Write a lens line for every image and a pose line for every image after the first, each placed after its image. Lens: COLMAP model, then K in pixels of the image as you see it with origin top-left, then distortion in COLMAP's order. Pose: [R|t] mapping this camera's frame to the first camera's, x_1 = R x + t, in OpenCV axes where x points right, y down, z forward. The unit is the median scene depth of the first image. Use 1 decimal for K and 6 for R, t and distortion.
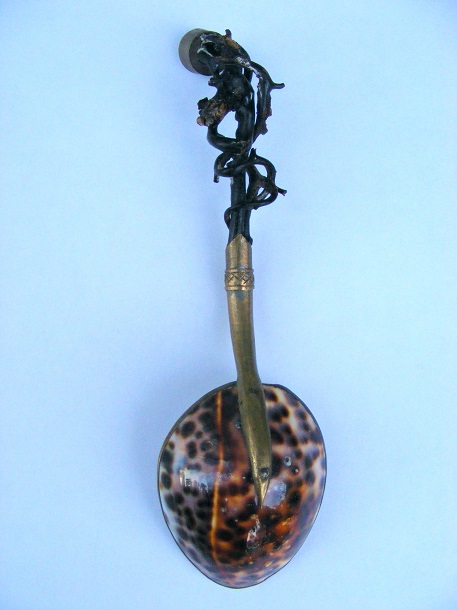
lens RADIAL K [[661.9, 0, 230.2], [0, 661.9, 305.8], [0, 0, 1]] dist [-0.166256, 0.000000]
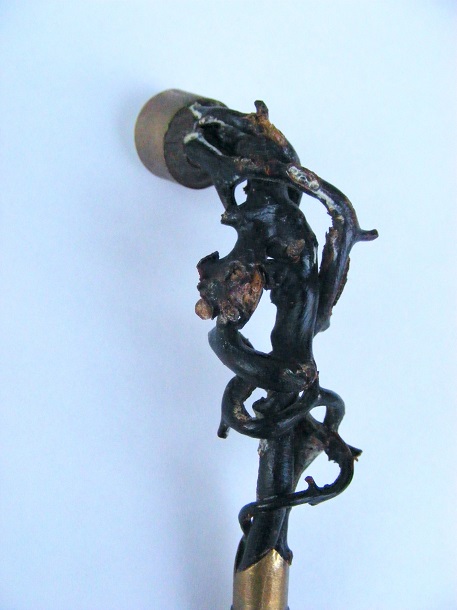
lens RADIAL K [[661.9, 0, 229.5], [0, 661.9, 303.6], [0, 0, 1]] dist [-0.166256, 0.000000]
pose [[0.976148, 0.043512, 0.212702, -0.121980], [-0.024034, 0.995346, -0.093320, -0.247879], [-0.215773, 0.085982, 0.972651, 0.577436]]
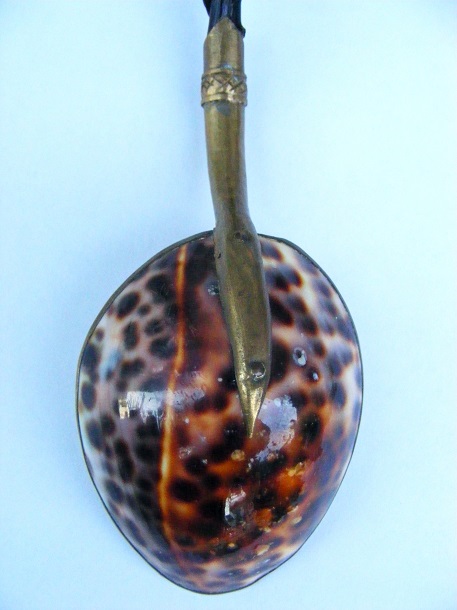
lens RADIAL K [[661.9, 0, 225.8], [0, 661.9, 305.2], [0, 0, 1]] dist [-0.166256, 0.000000]
pose [[0.999732, 0.020151, -0.011426, 0.028462], [-0.020647, 0.998769, -0.045107, 0.207122], [0.010503, 0.045331, 0.998917, 0.408958]]
